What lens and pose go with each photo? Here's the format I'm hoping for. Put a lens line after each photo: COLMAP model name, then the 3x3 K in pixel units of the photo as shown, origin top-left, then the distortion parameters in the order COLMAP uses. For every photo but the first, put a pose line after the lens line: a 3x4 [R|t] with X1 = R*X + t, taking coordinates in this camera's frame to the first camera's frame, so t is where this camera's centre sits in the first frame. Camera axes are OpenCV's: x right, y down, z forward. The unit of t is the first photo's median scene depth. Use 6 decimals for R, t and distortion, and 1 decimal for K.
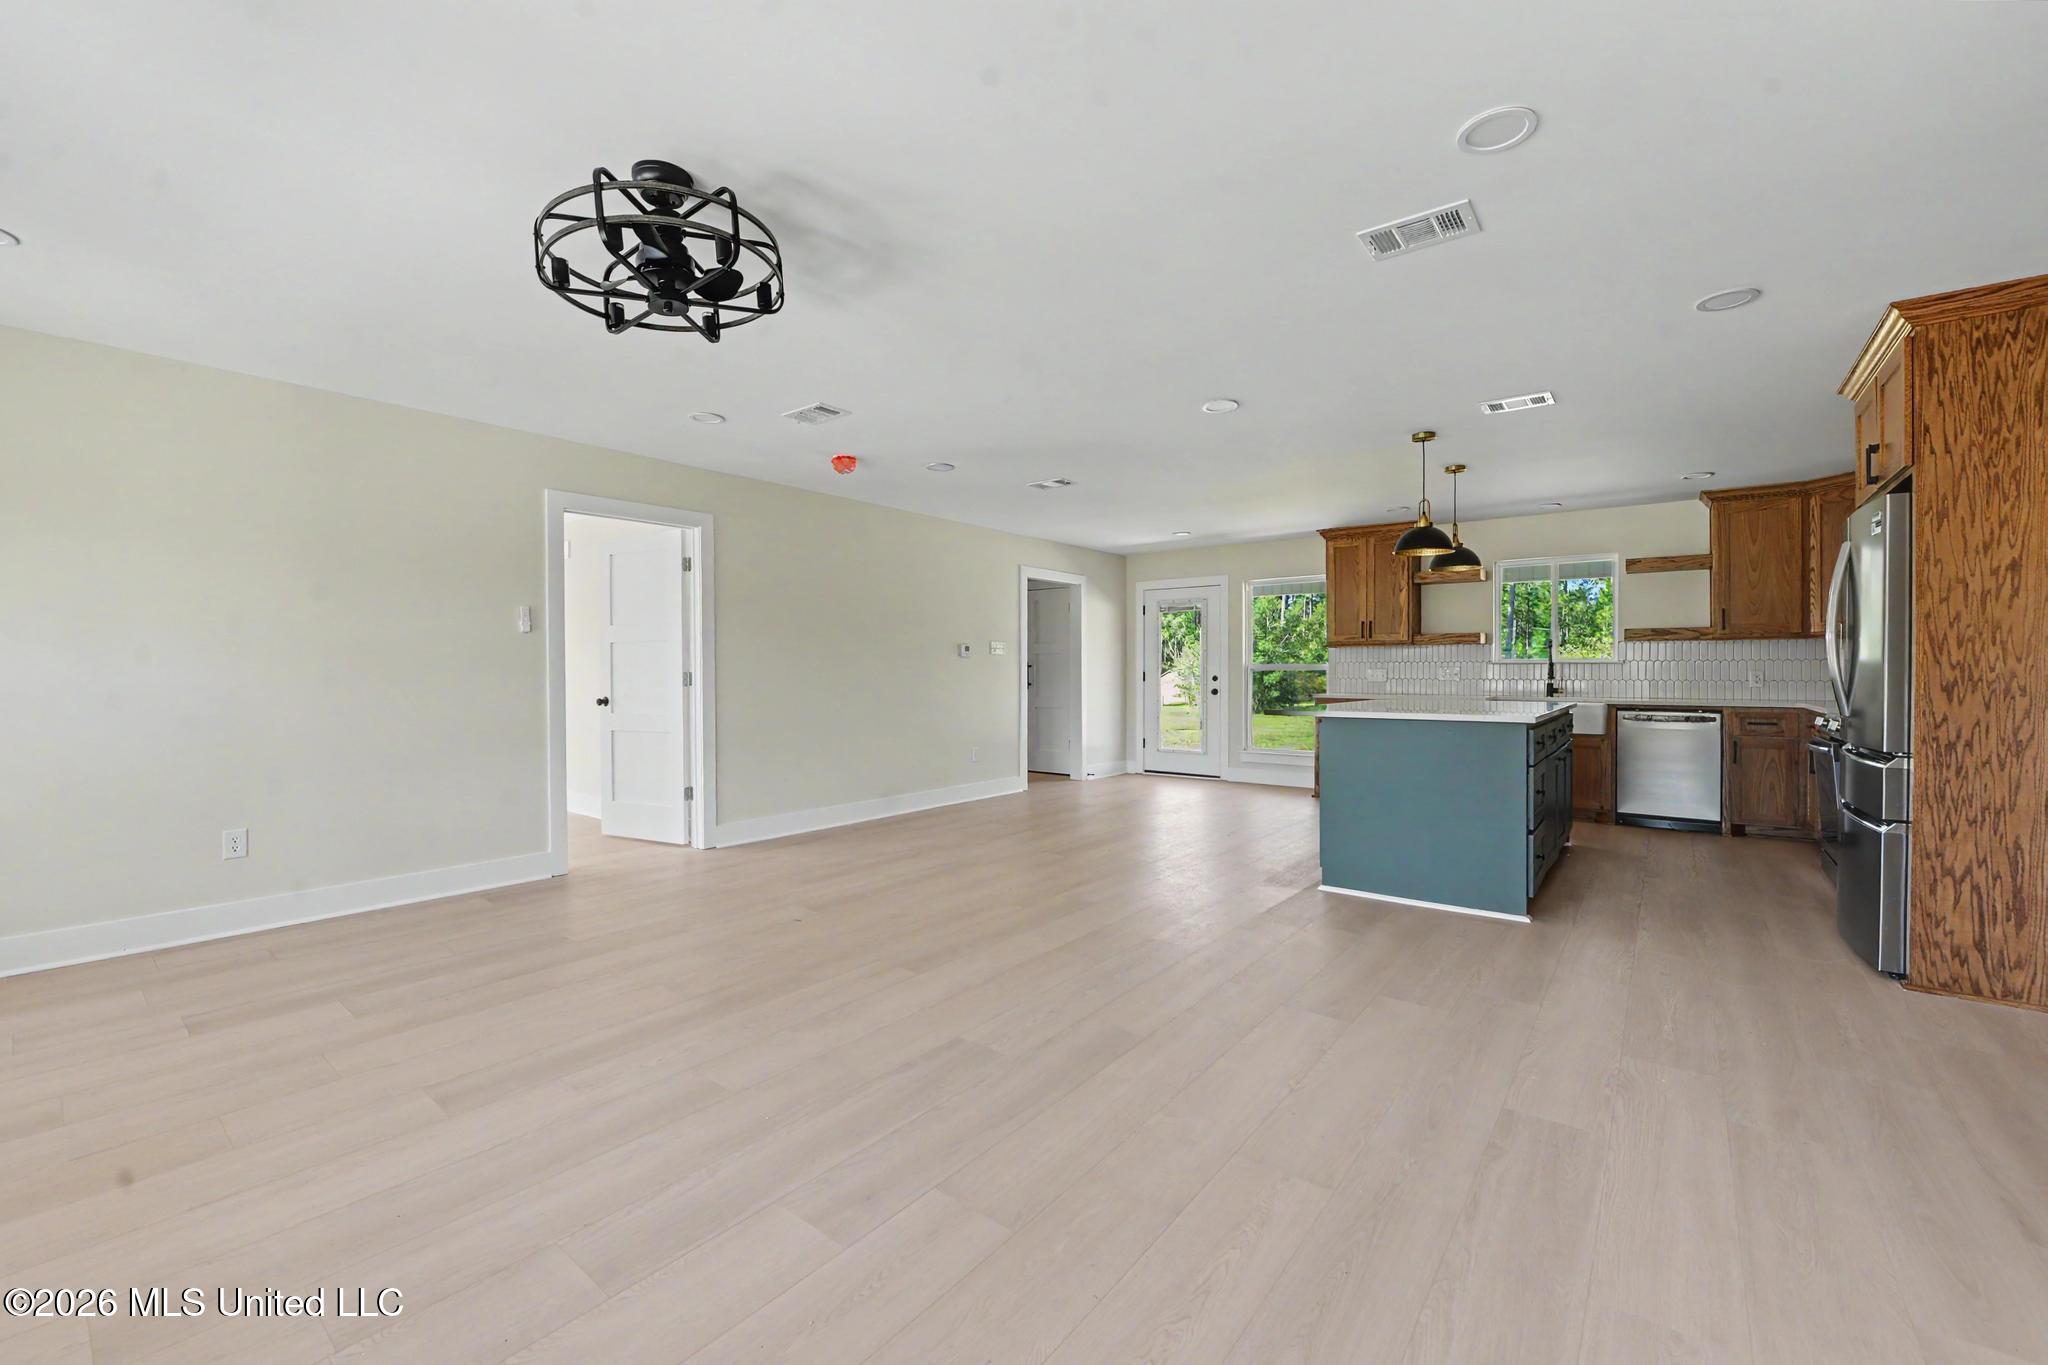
lens RADIAL K [[826.6, 0, 1006.7], [0, 826.6, 682.3], [0, 0, 1]] dist [-0.018143, -0.001737]
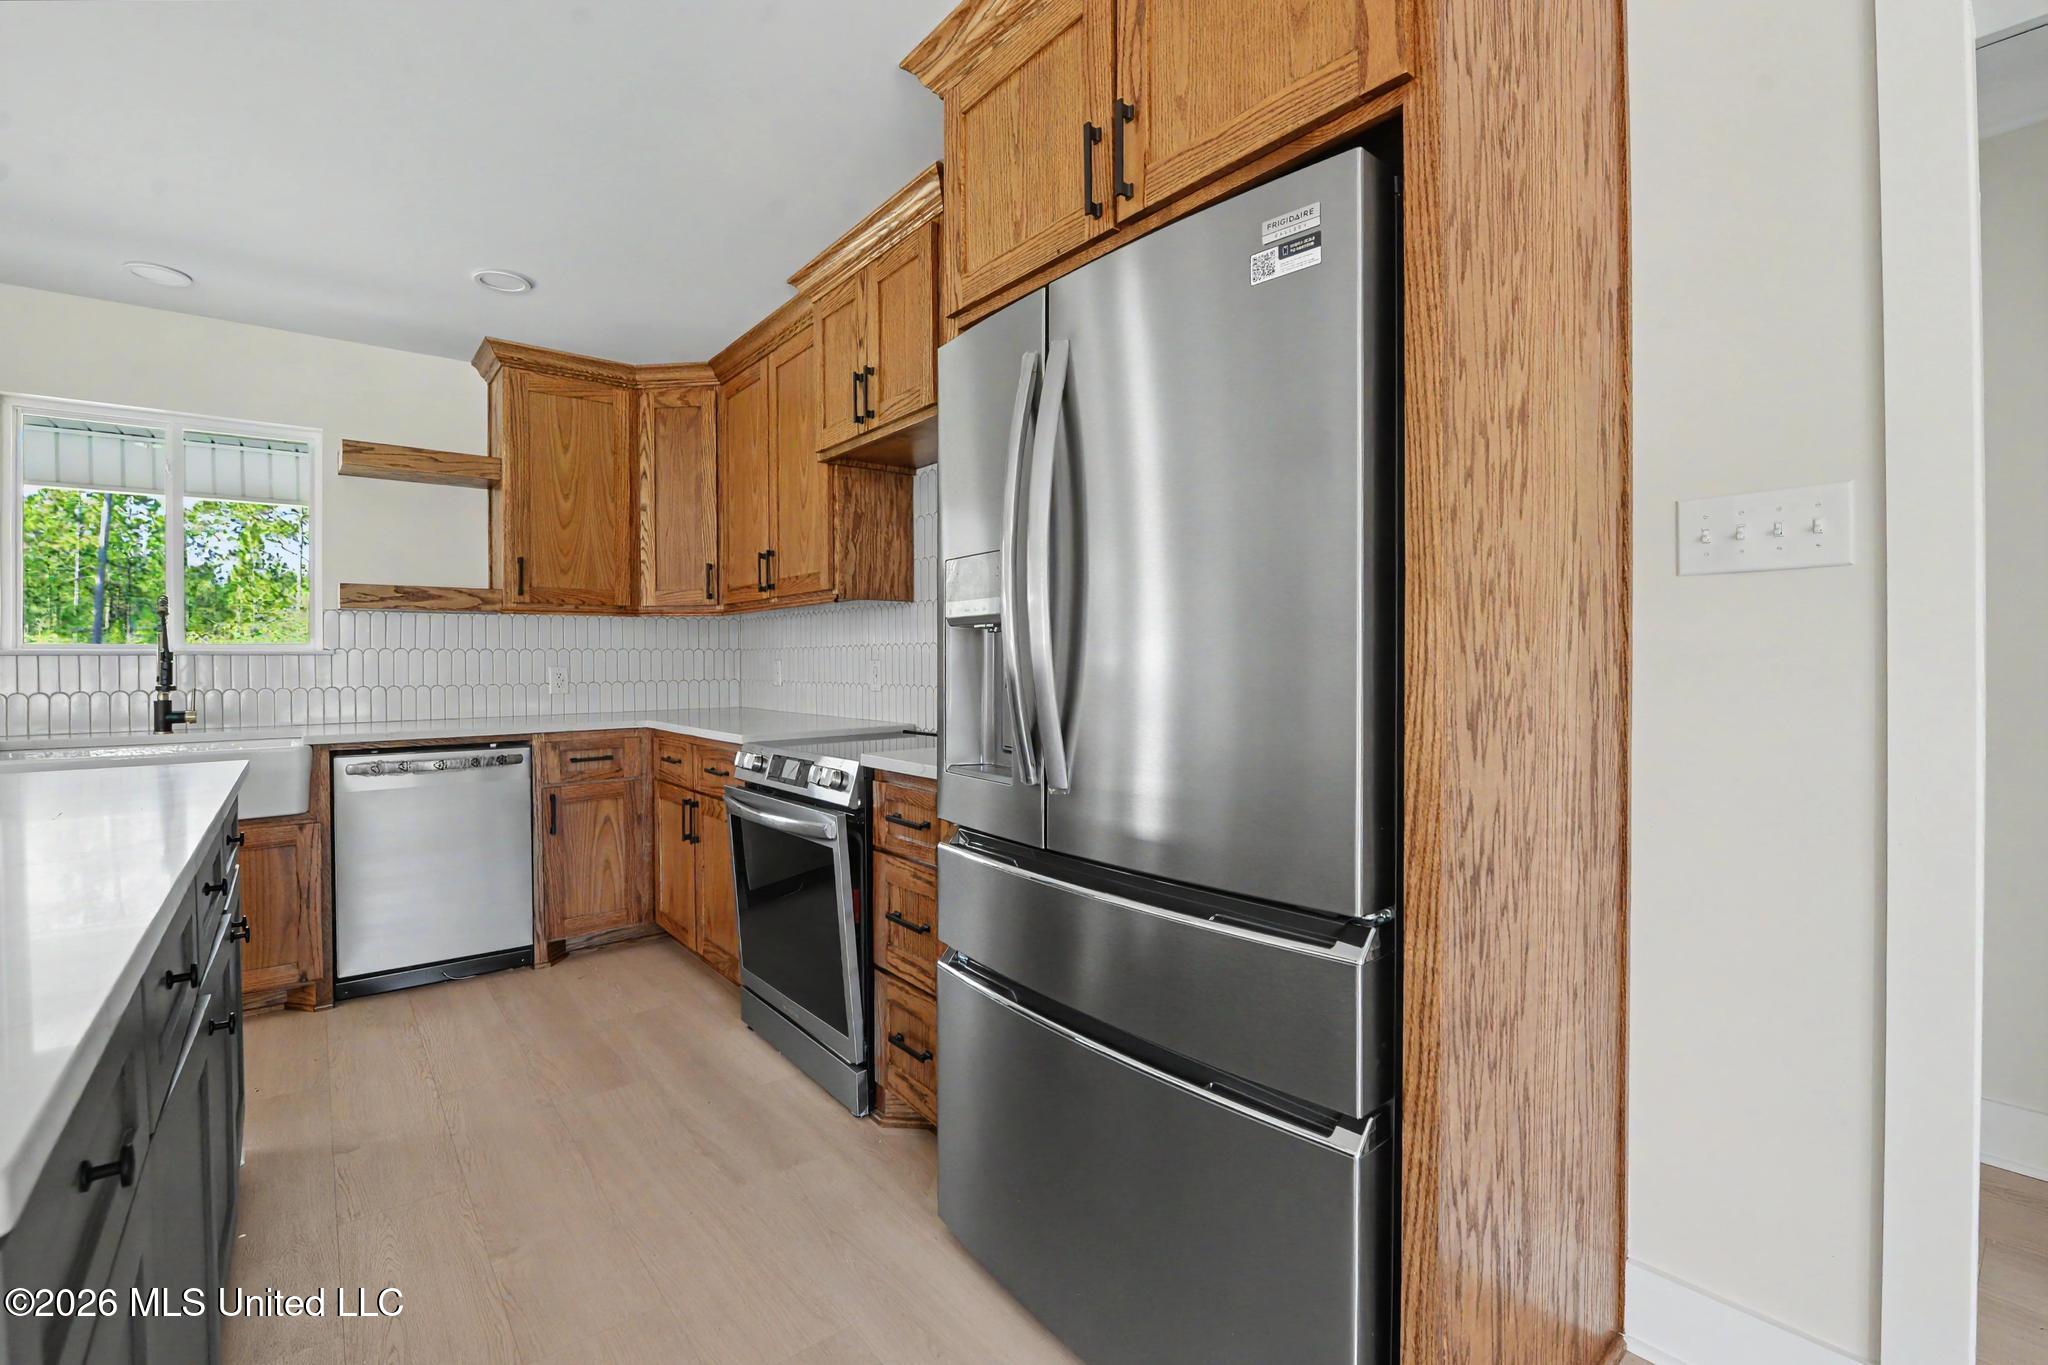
lens RADIAL K [[882.5, 0, 1024.8], [0, 882.5, 650.9], [0, 0, 1]] dist [-0.018879, 0.000386]
pose [[0.201476, 0.007626, 0.979464, 0.360235], [0.021700, 0.999690, -0.012247, -0.011059], [-0.979253, 0.023722, 0.201248, 0.542969]]
